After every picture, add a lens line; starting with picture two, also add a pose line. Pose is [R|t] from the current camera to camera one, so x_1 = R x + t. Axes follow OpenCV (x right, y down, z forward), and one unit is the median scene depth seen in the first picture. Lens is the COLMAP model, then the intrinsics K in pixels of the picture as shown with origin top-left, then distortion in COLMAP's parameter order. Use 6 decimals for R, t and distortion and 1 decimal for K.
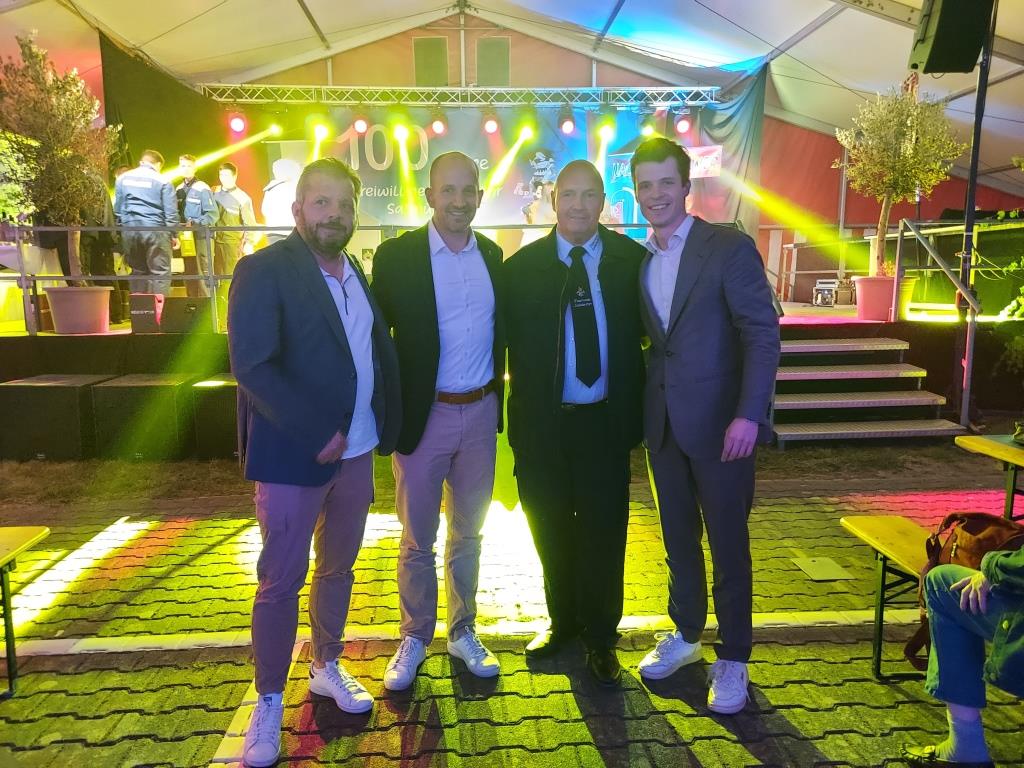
lens RADIAL K [[741.7, 0, 504.4], [0, 741.7, 391.6], [0, 0, 1]] dist [0.058437, -0.053901]
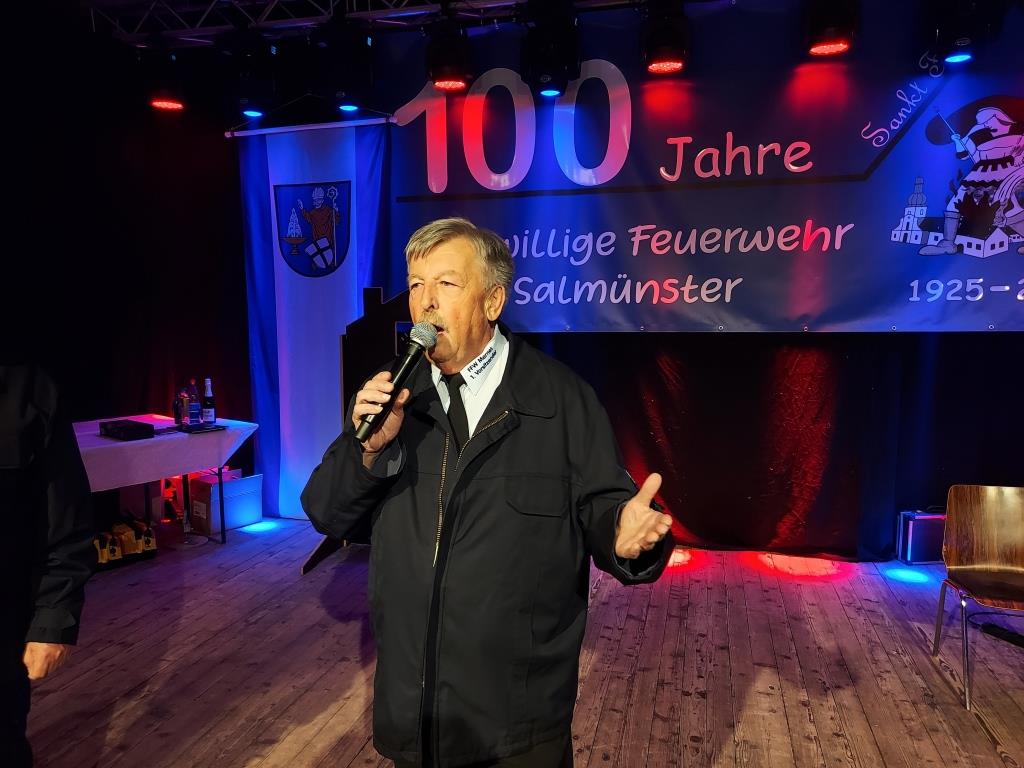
lens RADIAL K [[741.7, 0, 504.0], [0, 741.7, 390.5], [0, 0, 1]] dist [0.058437, -0.053901]
pose [[0.949332, 0.039872, -0.311737, -0.043587], [-0.055003, 0.997689, -0.039894, -0.181723], [0.309426, 0.055019, 0.949331, 0.652442]]
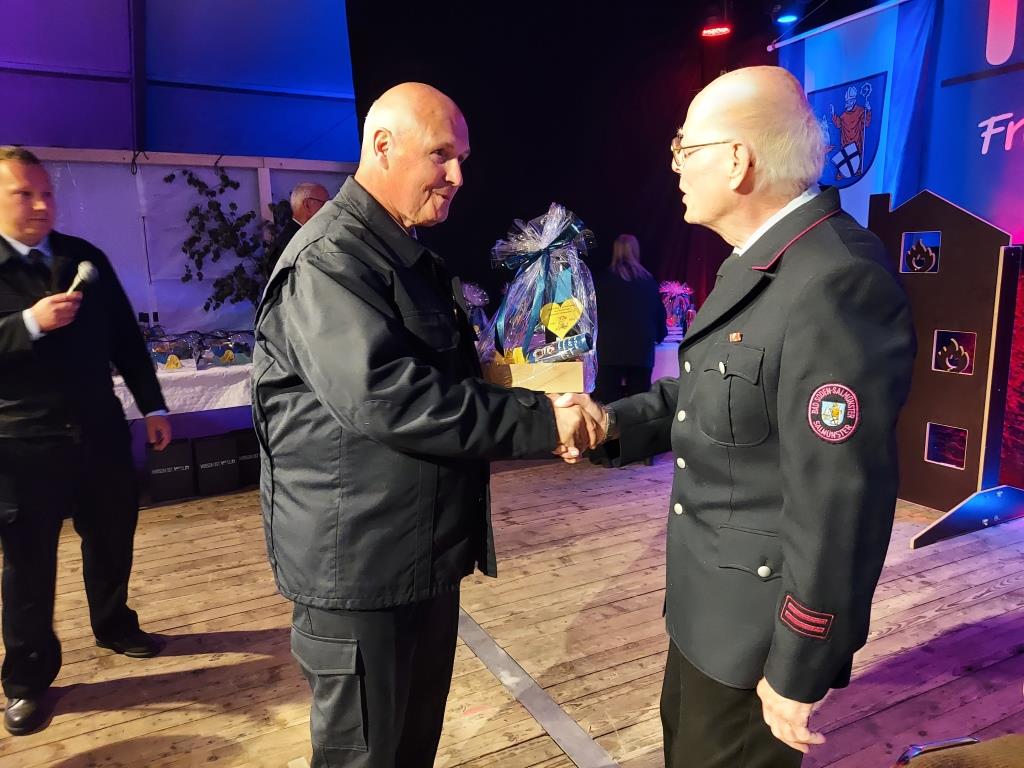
lens RADIAL K [[741.7, 0, 507.4], [0, 741.7, 390.5], [0, 0, 1]] dist [0.058437, -0.053901]
pose [[0.402847, 0.159921, -0.901188, 0.015864], [-0.123969, 0.985077, 0.119392, -0.179088], [0.906833, 0.063622, 0.416660, 0.702601]]
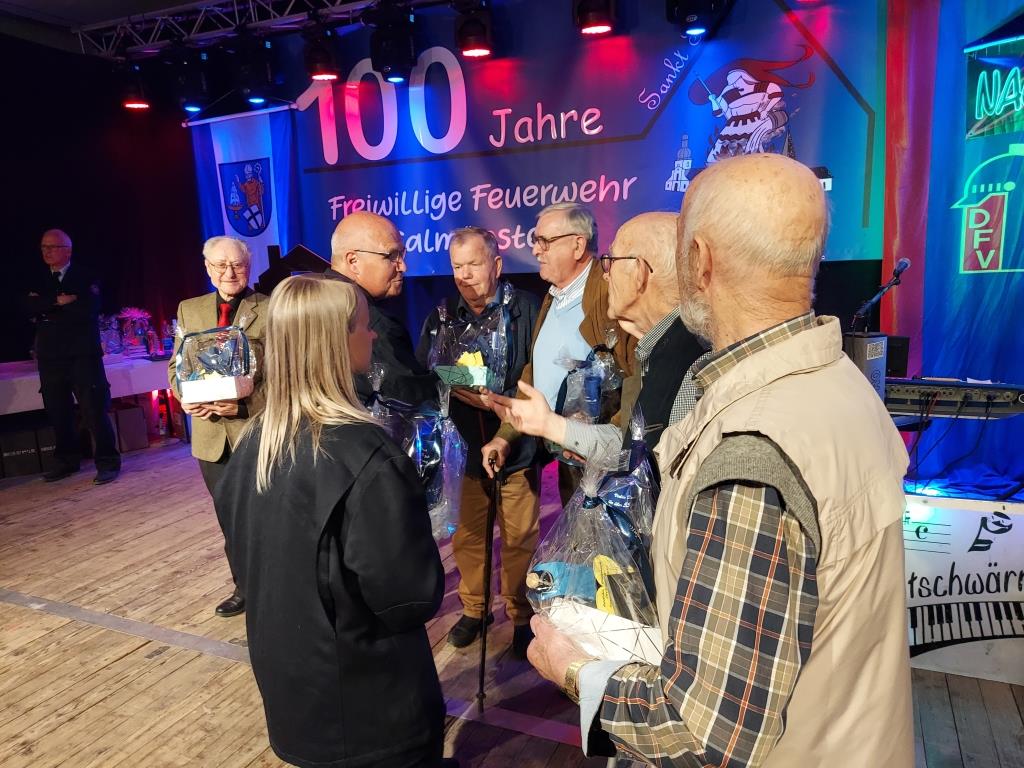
lens RADIAL K [[741.7, 0, 506.9], [0, 741.7, 393.7], [0, 0, 1]] dist [0.058437, -0.053901]
pose [[0.880676, 0.064030, -0.469371, 0.130770], [-0.039757, 0.997318, 0.061456, -0.184771], [0.472047, -0.035462, 0.880860, 0.628807]]
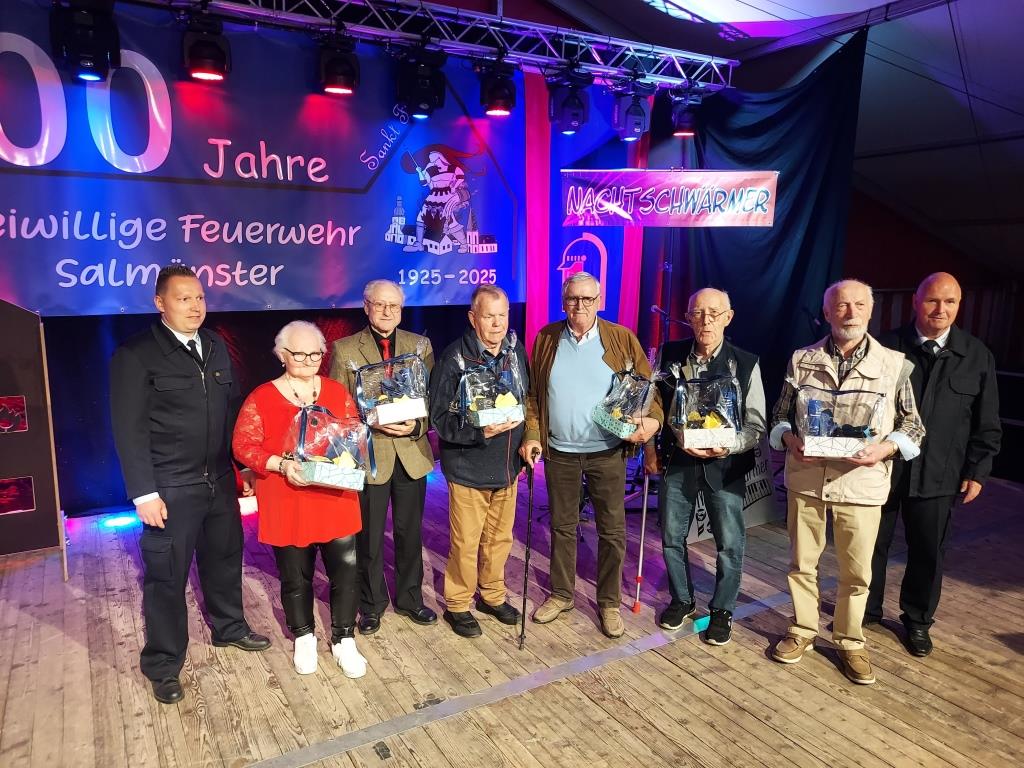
lens RADIAL K [[741.7, 0, 504.0], [0, 741.7, 391.6], [0, 0, 1]] dist [0.058437, -0.053901]
pose [[0.890417, -0.062889, 0.450780, -0.132820], [0.055805, 0.998020, 0.029006, -0.188112], [-0.451712, -0.000672, 0.892164, 0.581516]]
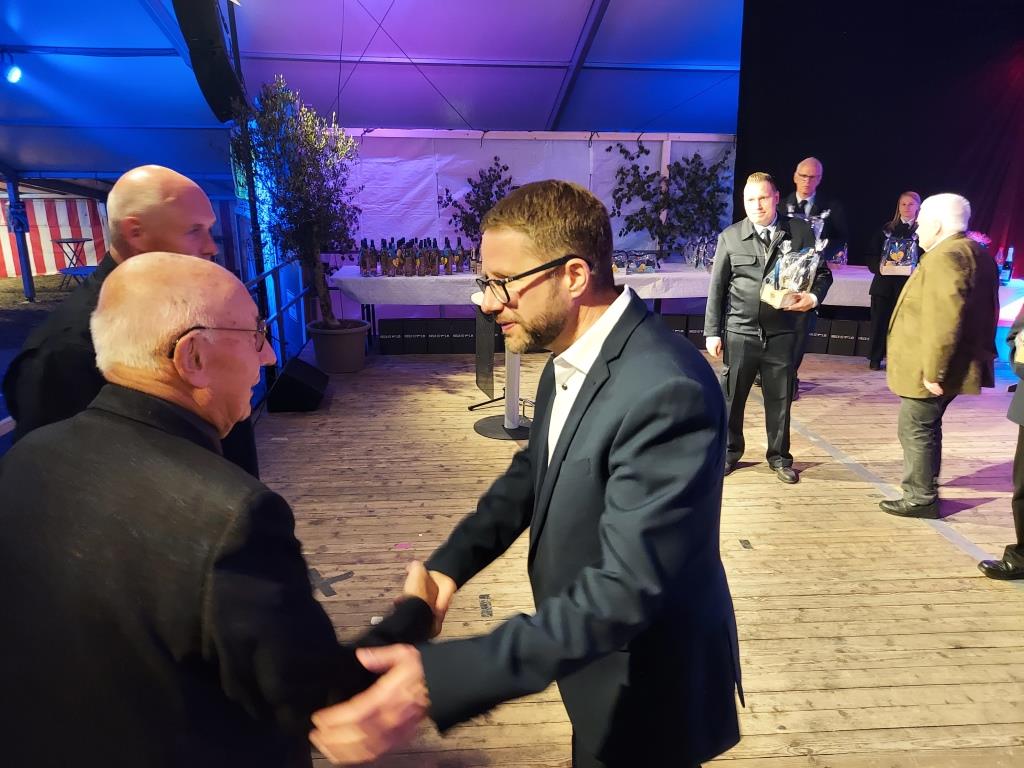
lens RADIAL K [[741.7, 0, 503.8], [0, 741.7, 391.4], [0, 0, 1]] dist [0.058437, -0.053901]
pose [[0.025775, 0.290243, -0.956606, 0.217308], [-0.162094, 0.945474, 0.282498, -0.191127], [0.986439, 0.147779, 0.071416, 0.596650]]
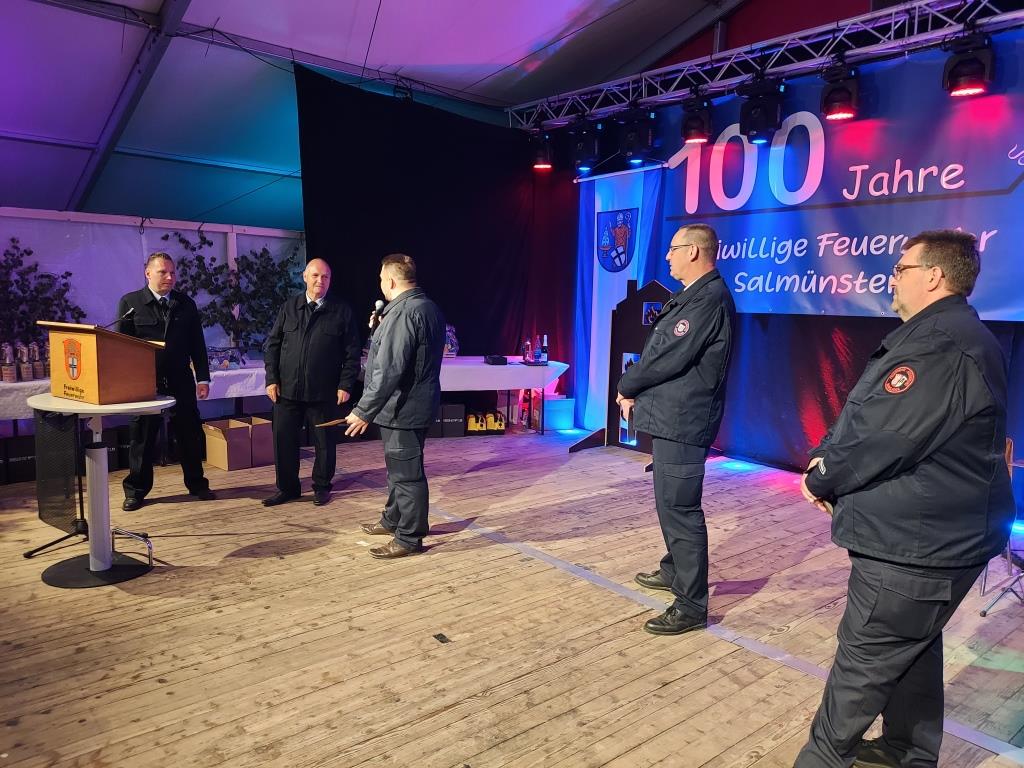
lens RADIAL K [[741.7, 0, 503.5], [0, 741.7, 390.4], [0, 0, 1]] dist [0.058437, -0.053901]
pose [[0.593968, 0.126447, -0.794489, 0.172502], [-0.151723, 0.987455, 0.043729, -0.170593], [0.790052, 0.094568, 0.605702, 0.569018]]
